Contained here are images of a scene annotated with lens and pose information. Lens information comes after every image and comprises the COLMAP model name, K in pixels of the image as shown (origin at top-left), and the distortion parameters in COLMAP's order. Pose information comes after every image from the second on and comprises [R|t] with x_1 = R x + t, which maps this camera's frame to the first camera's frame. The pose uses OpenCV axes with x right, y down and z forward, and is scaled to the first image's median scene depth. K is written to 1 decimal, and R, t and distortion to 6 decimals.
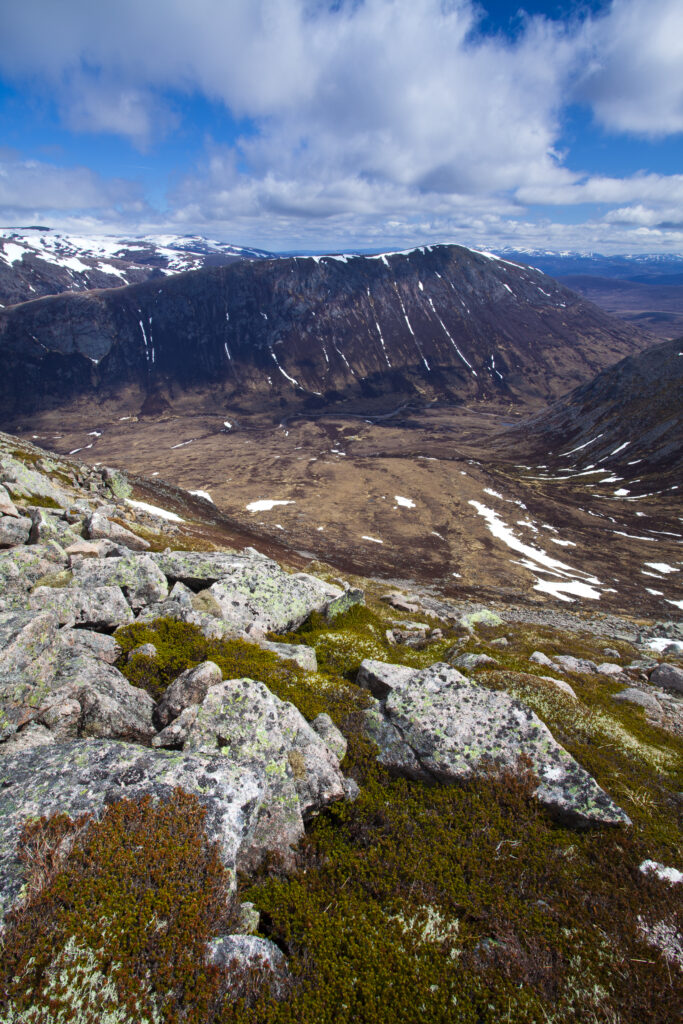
lens RADIAL K [[488.0, 0, 341.5], [0, 488.0, 512.0], [0, 0, 1]] dist [-0.088133, 0.042134]
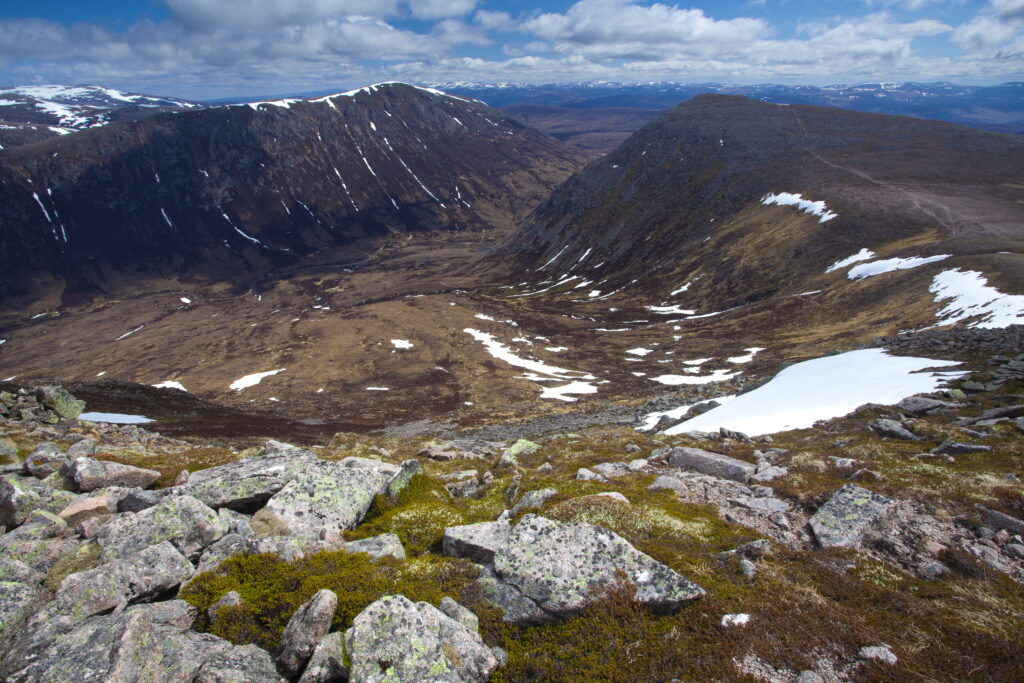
lens RADIAL K [[488.0, 0, 512.0], [0, 488.0, 341.5], [0, 0, 1]] dist [-0.088133, 0.042134]
pose [[0.916125, -0.209787, 0.341619, -0.081396], [0.214513, 0.976418, 0.024353, -0.075740], [-0.338672, 0.050972, 0.939523, -0.046501]]
